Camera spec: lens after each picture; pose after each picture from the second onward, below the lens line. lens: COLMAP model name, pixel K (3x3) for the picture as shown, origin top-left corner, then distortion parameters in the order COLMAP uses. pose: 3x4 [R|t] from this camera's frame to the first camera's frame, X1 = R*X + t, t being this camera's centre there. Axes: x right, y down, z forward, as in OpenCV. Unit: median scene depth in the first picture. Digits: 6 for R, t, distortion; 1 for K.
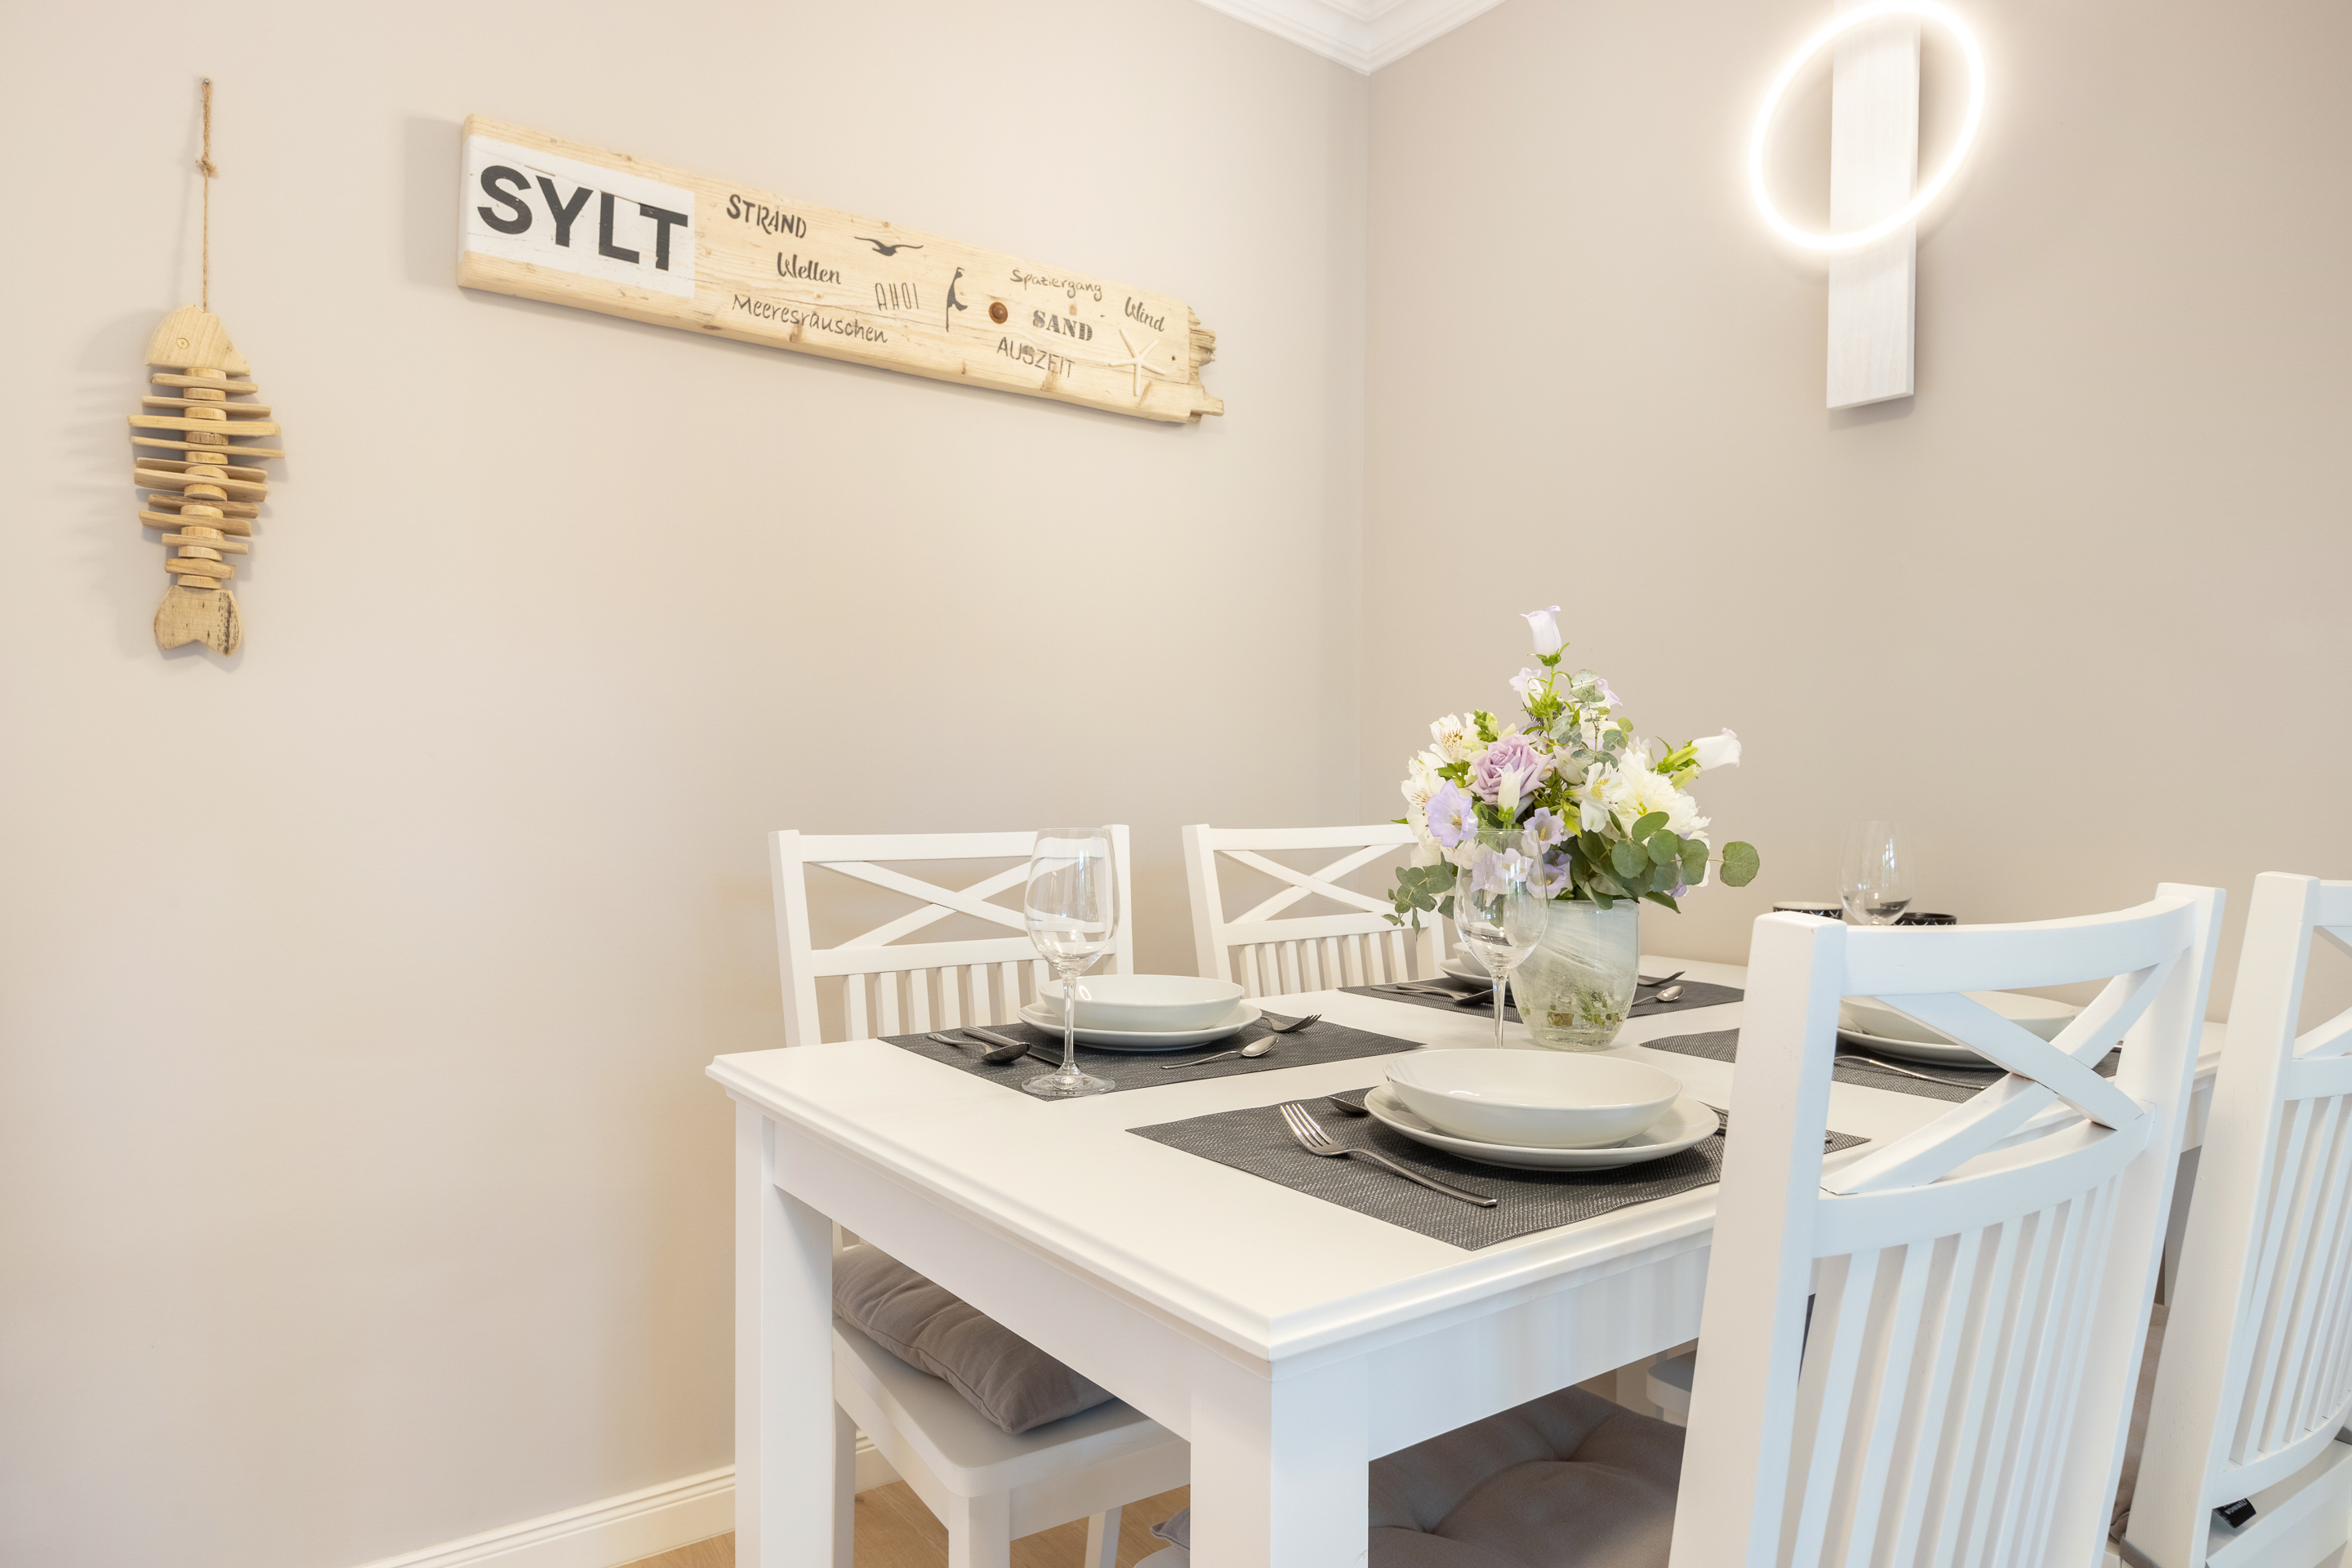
lens RADIAL K [[1421.2, 0, 1086.2], [0, 1421.2, 774.0], [0, 0, 1]] dist [-0.000248, -0.000527]
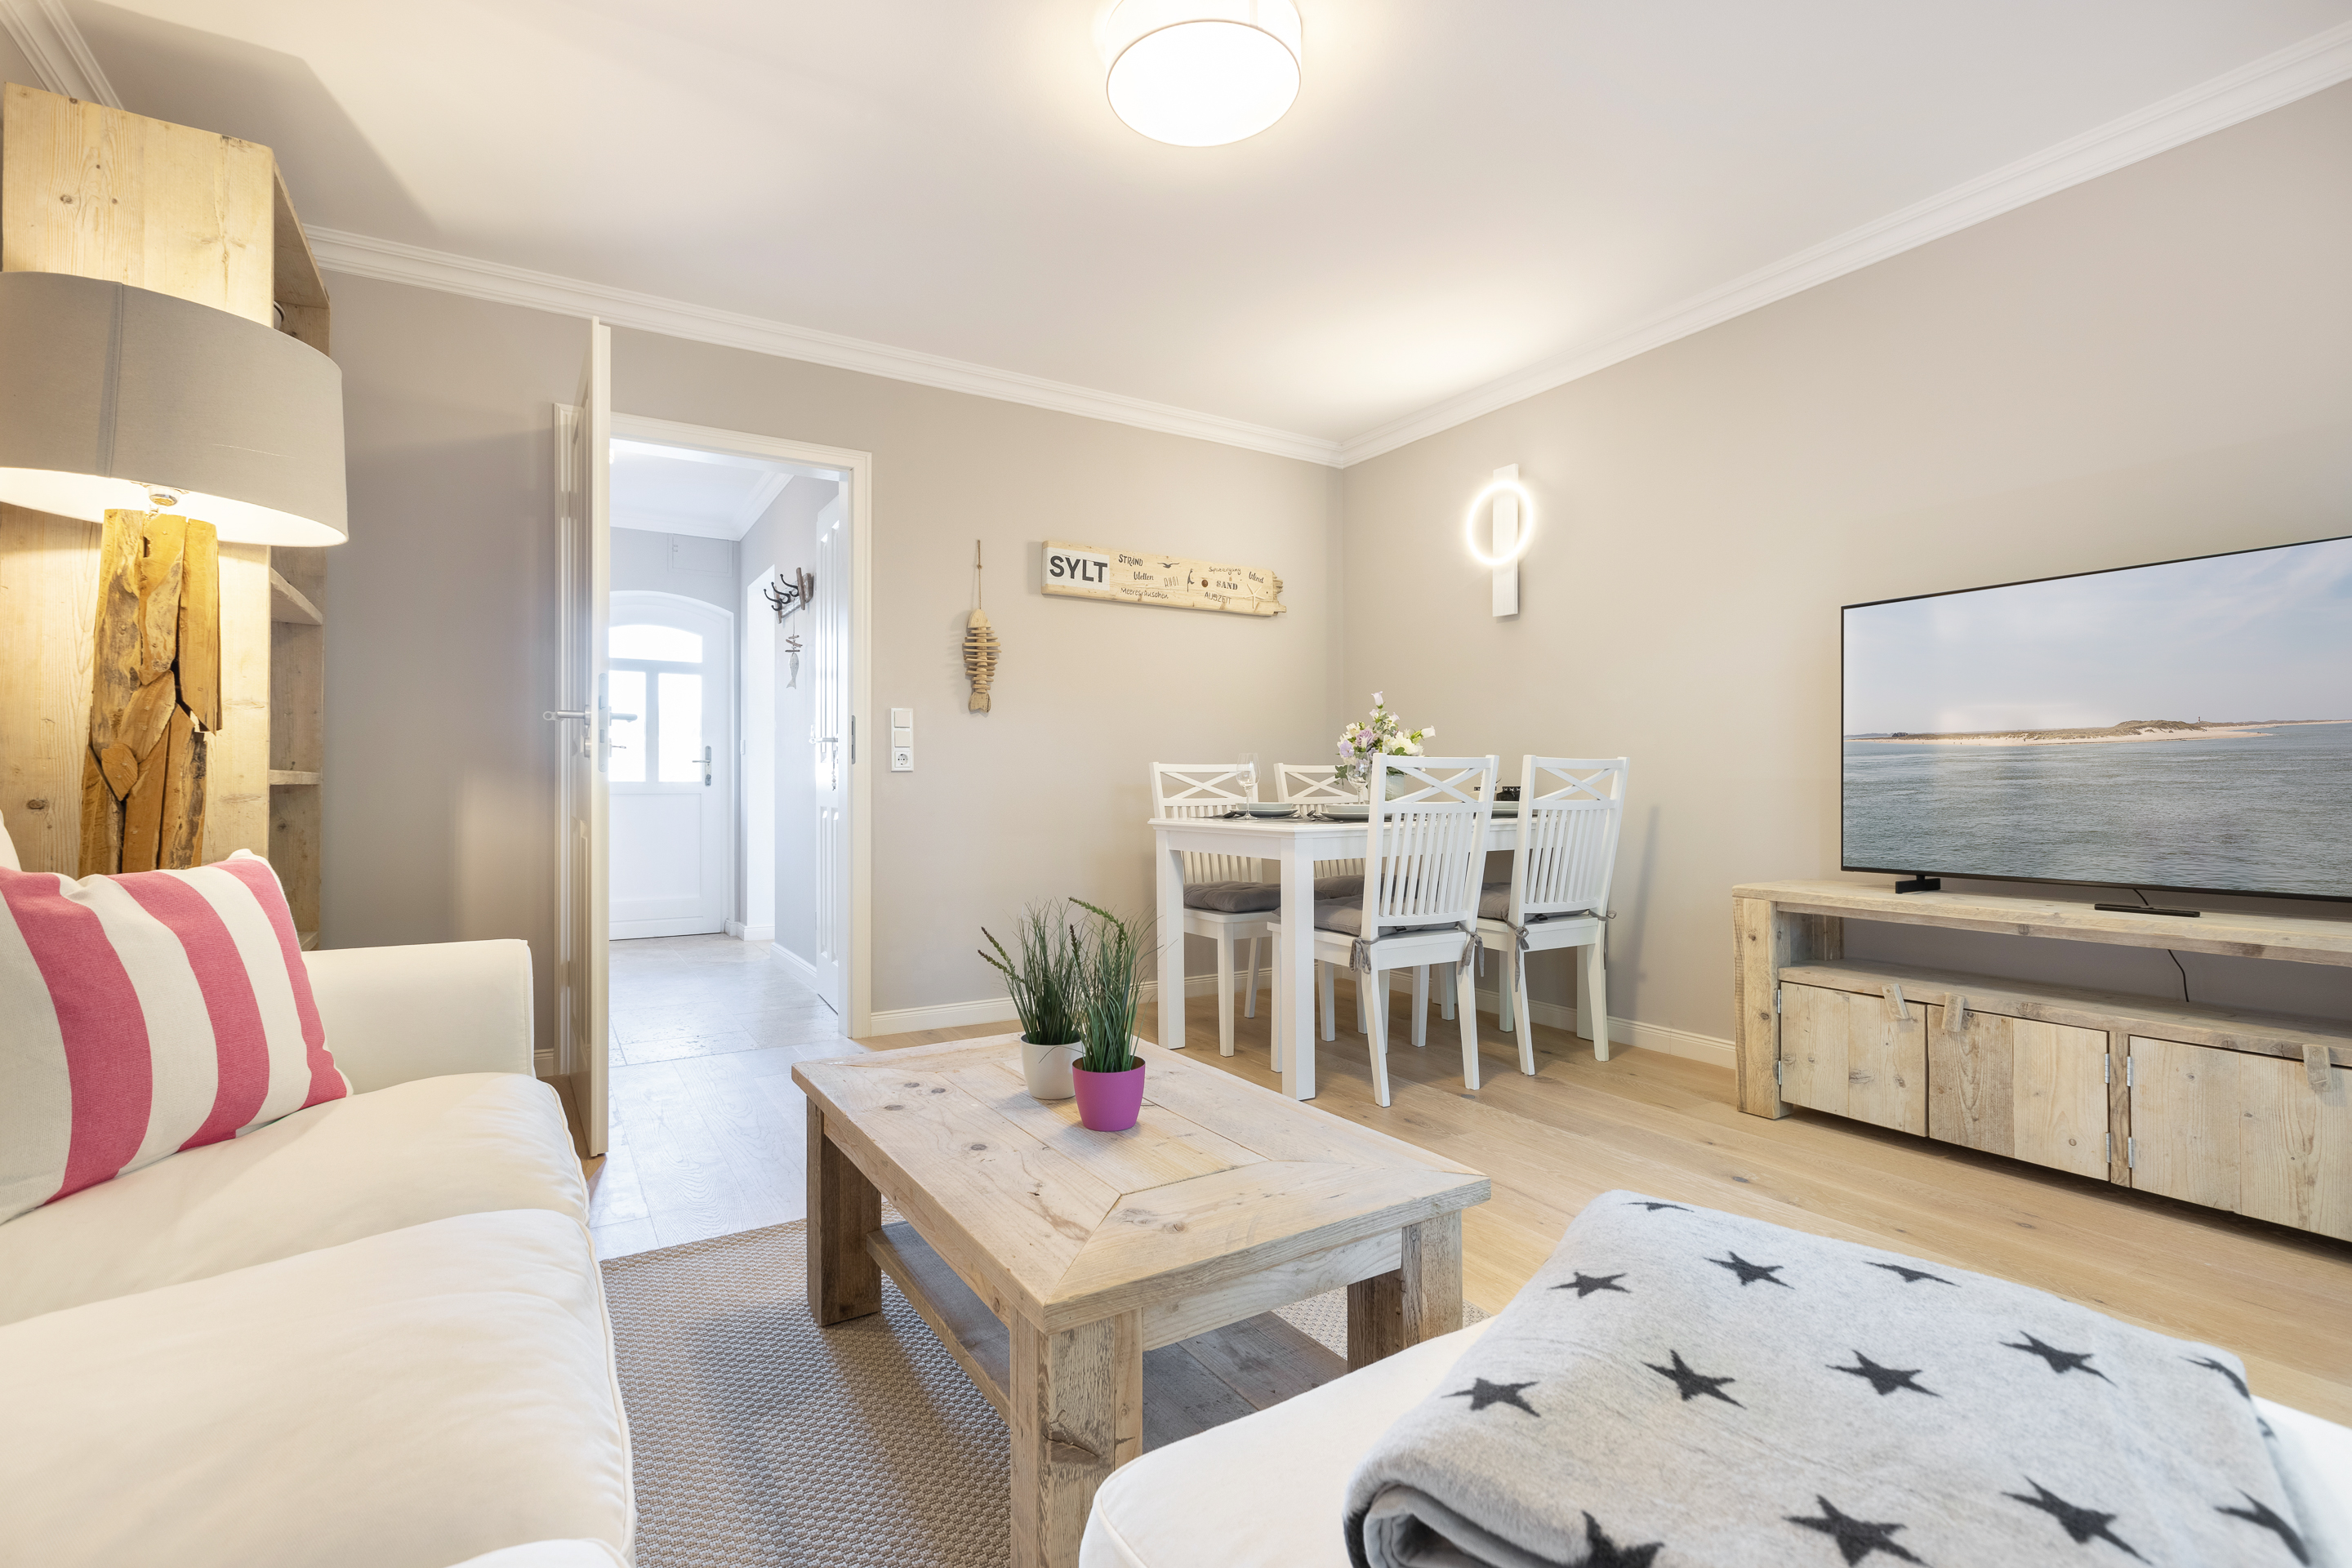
lens RADIAL K [[1028.9, 0, 1135.3], [0, 1028.9, 791.8], [0, 0, 1]] dist [-0.000728, -0.000322]
pose [[0.998432, -0.014235, -0.054135, -0.110880], [0.015068, 0.999774, 0.015011, 0.062814], [0.053909, -0.015804, 0.998421, -1.215938]]
